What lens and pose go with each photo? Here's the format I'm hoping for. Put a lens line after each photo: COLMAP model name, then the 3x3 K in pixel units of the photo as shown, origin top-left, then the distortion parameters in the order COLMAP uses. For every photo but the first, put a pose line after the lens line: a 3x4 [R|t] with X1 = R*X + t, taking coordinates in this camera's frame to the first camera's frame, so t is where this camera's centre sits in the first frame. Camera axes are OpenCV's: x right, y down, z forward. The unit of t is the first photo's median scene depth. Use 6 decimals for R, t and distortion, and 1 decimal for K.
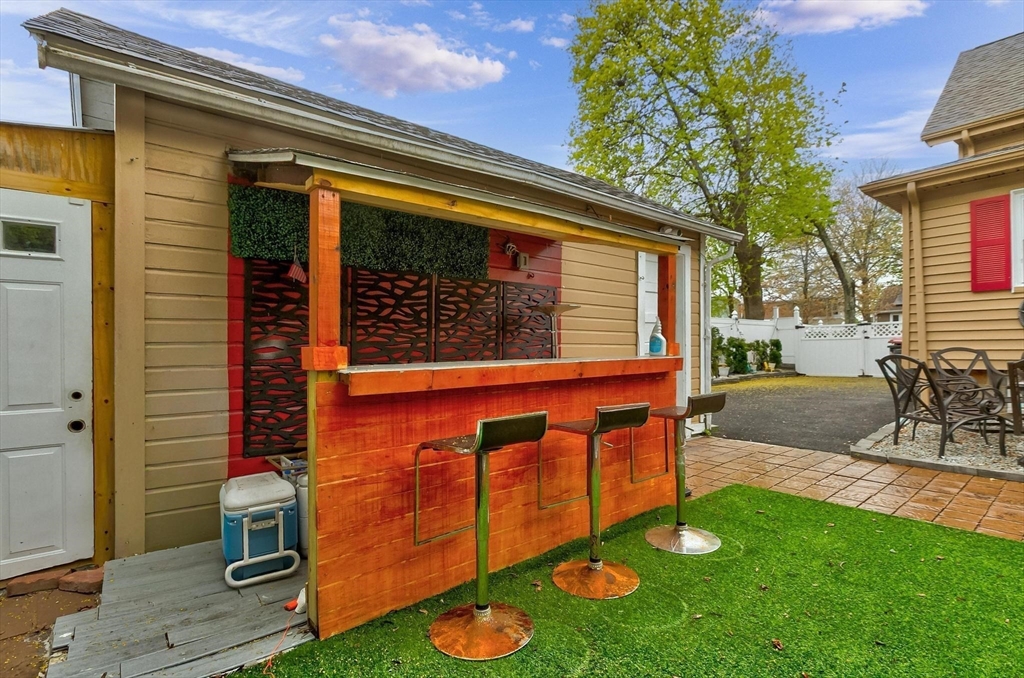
lens RADIAL K [[470.9, 0, 526.7], [0, 470.9, 346.6], [0, 0, 1]] dist [0.004391, -0.003251]
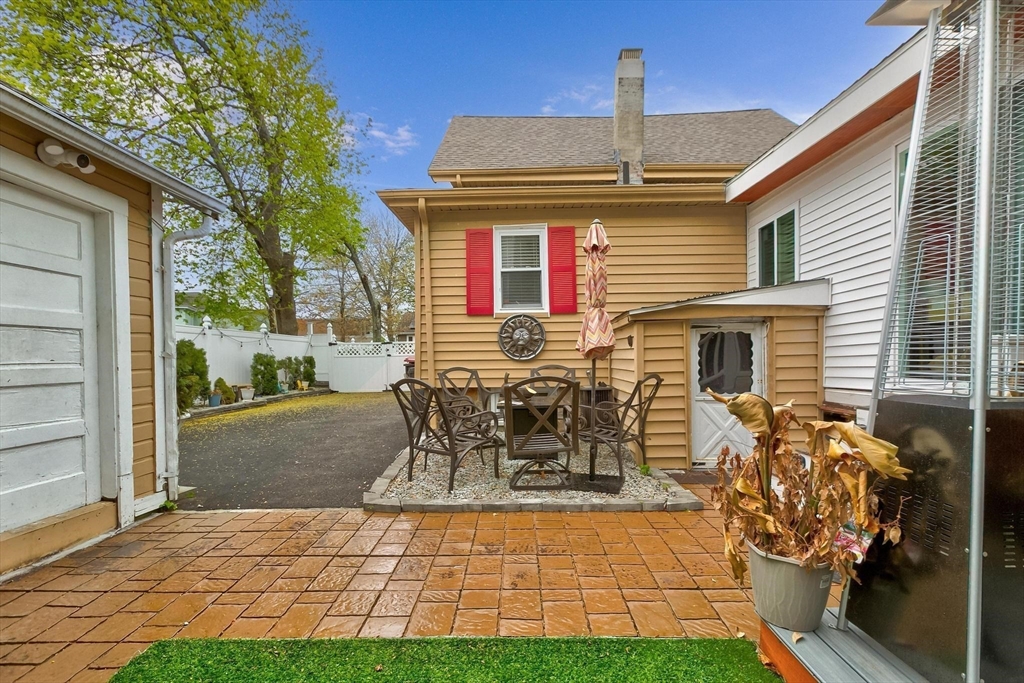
lens RADIAL K [[470.9, 0, 517.1], [0, 470.9, 367.8], [0, 0, 1]] dist [0.004391, -0.003251]
pose [[0.632778, -0.011214, 0.774252, 0.121185], [0.002755, 0.999921, 0.012231, -0.005785], [-0.774328, -0.005606, 0.632759, 0.152314]]
